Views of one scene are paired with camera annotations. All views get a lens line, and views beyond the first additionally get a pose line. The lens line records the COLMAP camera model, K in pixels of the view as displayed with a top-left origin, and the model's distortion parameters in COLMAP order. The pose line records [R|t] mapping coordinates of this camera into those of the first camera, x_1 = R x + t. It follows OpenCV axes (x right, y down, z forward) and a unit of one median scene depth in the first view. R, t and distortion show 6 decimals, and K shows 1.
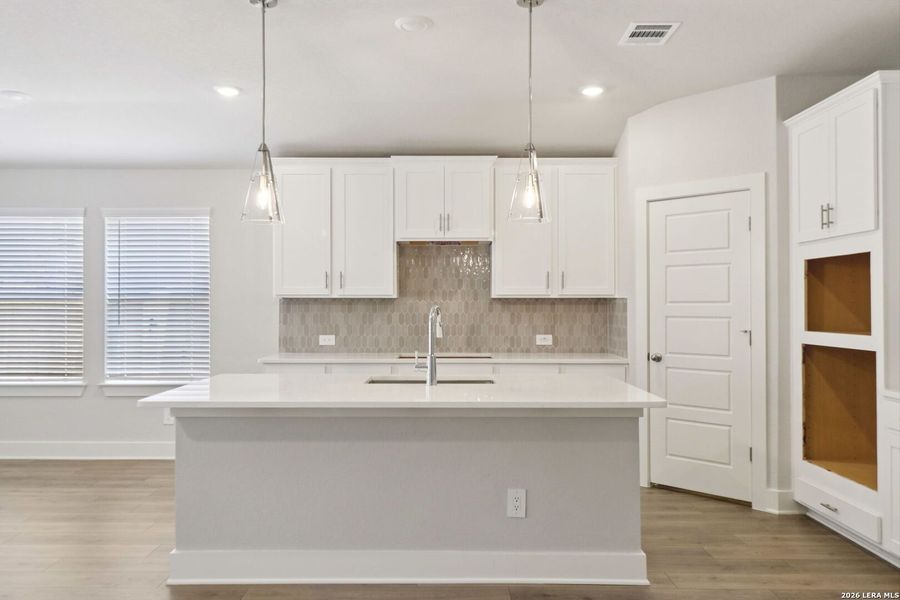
lens RADIAL K [[673.2, 0, 454.5], [0, 673.2, 302.5], [0, 0, 1]] dist [0.007361, -0.003306]
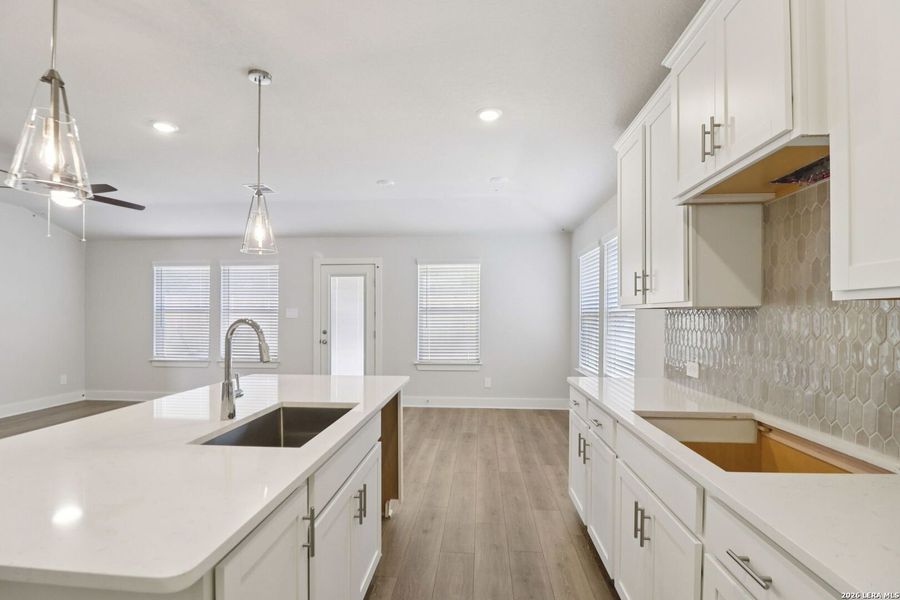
lens RADIAL K [[429.3, 0, 451.0], [0, 429.3, 321.2], [0, 0, 1]] dist [-0.004144, -0.008476]
pose [[-0.087014, 0.011337, -0.996143, 0.282519], [-0.001597, 0.999932, 0.011519, 0.001642], [0.996206, 0.002593, -0.086991, 0.829784]]
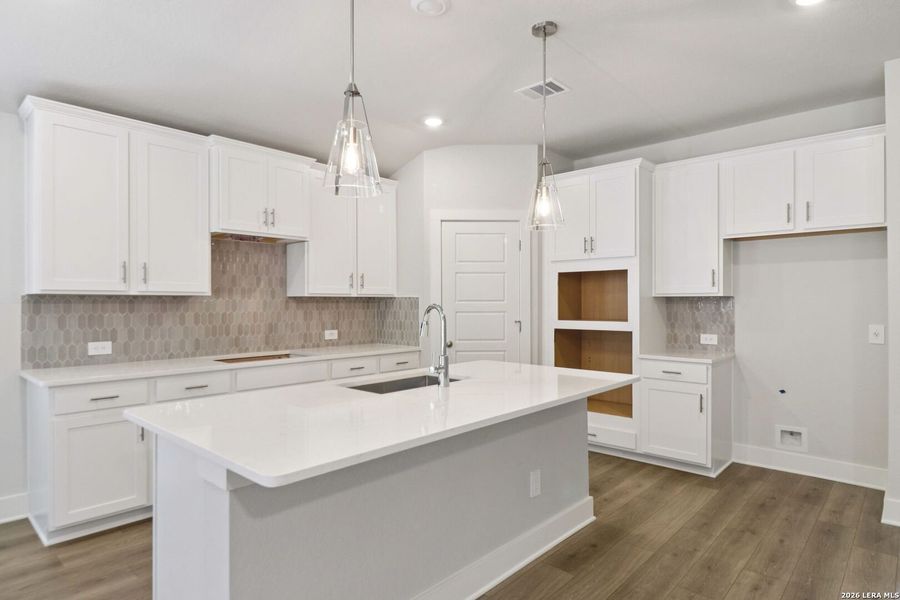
lens RADIAL K [[501.9, 0, 445.3], [0, 501.9, 303.4], [0, 0, 1]] dist [-0.003743, -0.000834]
pose [[0.690382, -0.003117, 0.723439, -0.350444], [-0.001059, 0.999985, 0.005319, -0.000390], [-0.723445, -0.004438, 0.690368, 0.316026]]
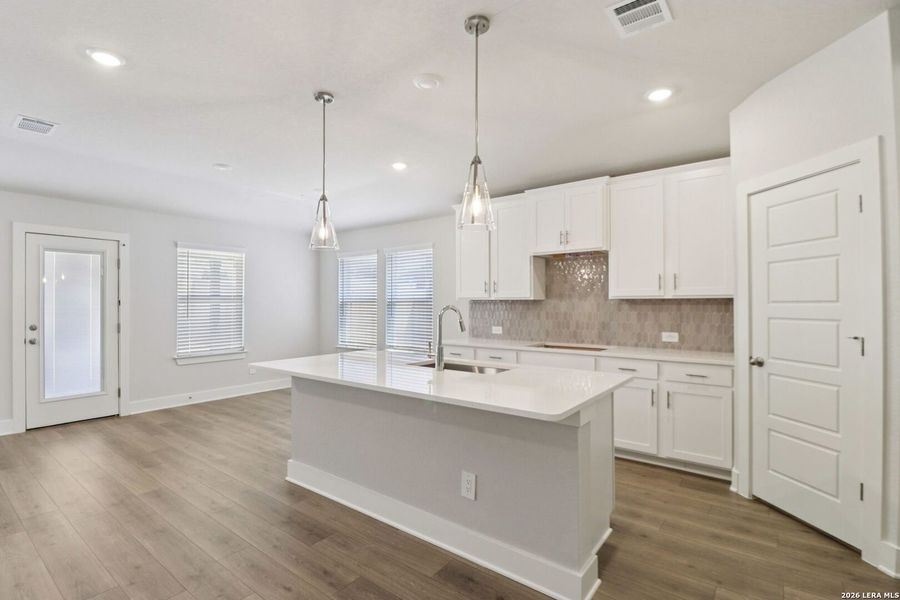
lens RADIAL K [[429.3, 0, 451.6], [0, 429.3, 302.1], [0, 0, 1]] dist [-0.004144, -0.008476]
pose [[0.793092, -0.003895, -0.609089, 0.291133], [0.002615, 0.999992, -0.002990, 0.000134], [0.609096, 0.000779, 0.793096, 0.248791]]
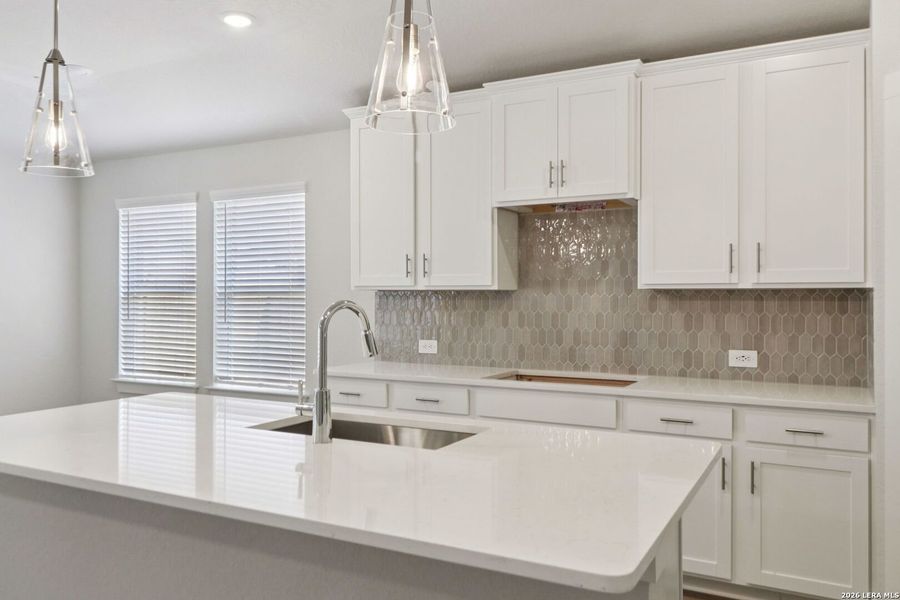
lens RADIAL K [[713.4, 0, 445.9], [0, 713.4, 300.1], [0, 0, 1]] dist [0.009164, -0.015837]
pose [[0.876306, 0.002603, -0.481748, 0.219642], [0.000008, 0.999985, 0.005416, -0.000280], [0.481755, -0.004750, 0.876293, 0.331412]]
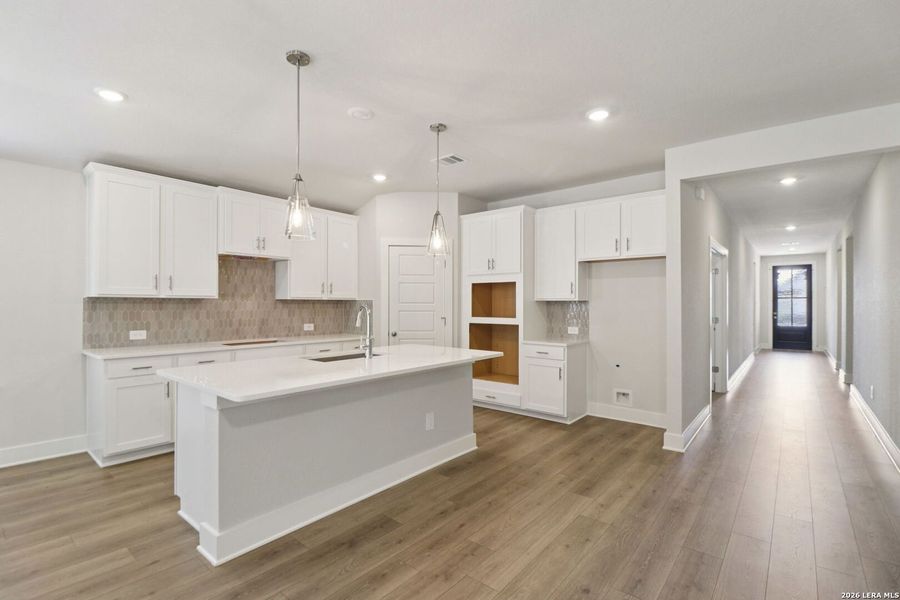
lens RADIAL K [[408.9, 0, 442.9], [0, 408.9, 302.8], [0, 0, 1]] dist [-0.007916, -0.004214]
pose [[0.653504, 0.004037, 0.756912, -0.388682], [-0.005825, 0.999983, -0.000303, -0.000993], [-0.756901, -0.004211, 0.653516, 0.177559]]
